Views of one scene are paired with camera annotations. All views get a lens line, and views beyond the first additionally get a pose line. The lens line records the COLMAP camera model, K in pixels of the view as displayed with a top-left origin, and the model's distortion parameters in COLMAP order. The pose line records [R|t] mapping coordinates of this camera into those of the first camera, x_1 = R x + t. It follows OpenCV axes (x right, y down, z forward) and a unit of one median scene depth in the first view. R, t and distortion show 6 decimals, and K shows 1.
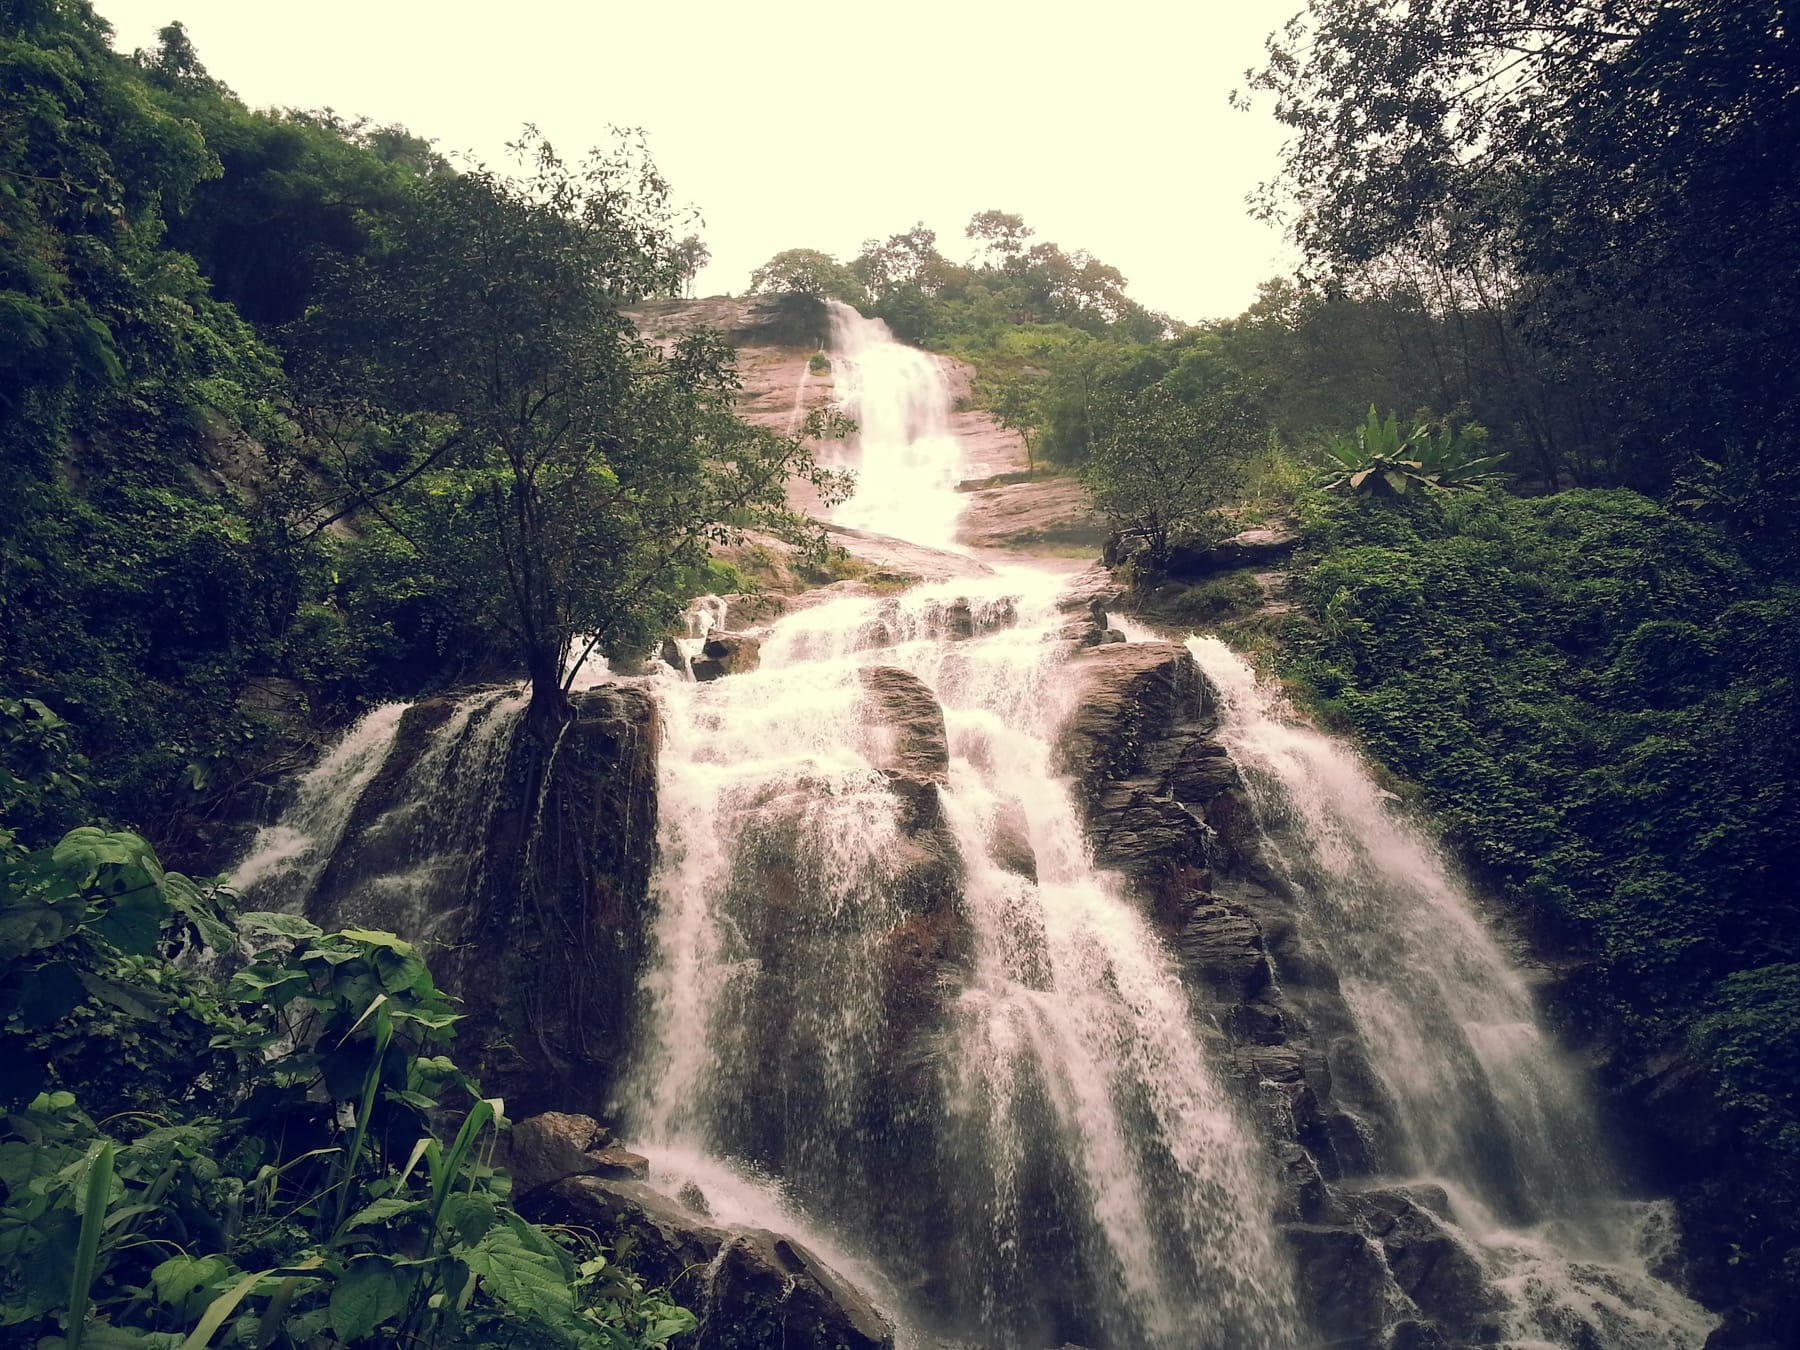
lens RADIAL K [[1444.8, 0, 900.0], [0, 1444.8, 675.0], [0, 0, 1]] dist [0.106673, -0.232478]
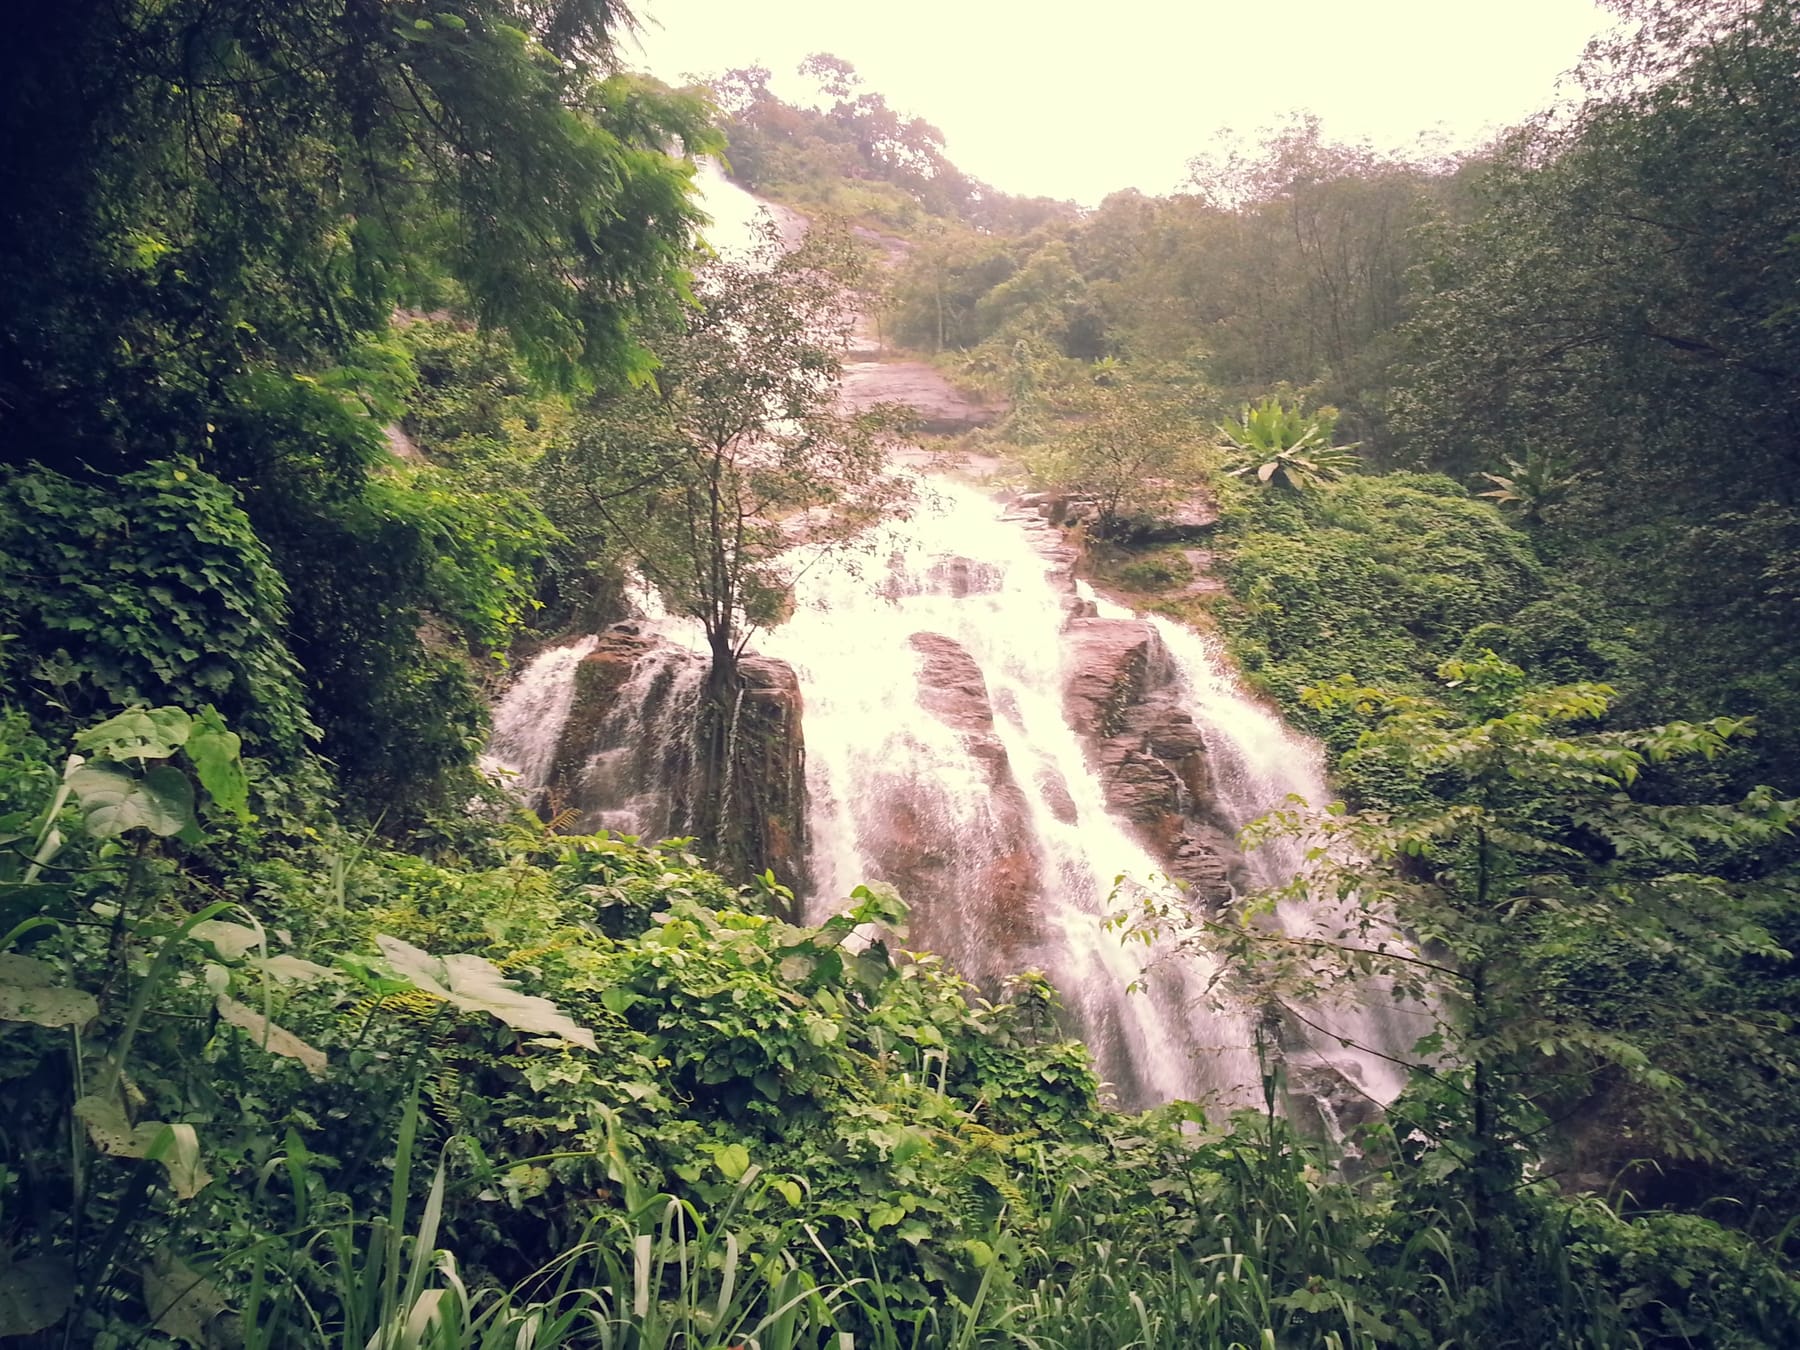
lens RADIAL K [[1444.8, 0, 900.0], [0, 1444.8, 675.0], [0, 0, 1]] dist [0.106673, -0.232478]
pose [[0.979525, 0.063211, 0.191144, -0.259627], [-0.086867, 0.989204, 0.118024, -0.108329], [-0.181620, -0.132212, 0.974440, -0.182860]]
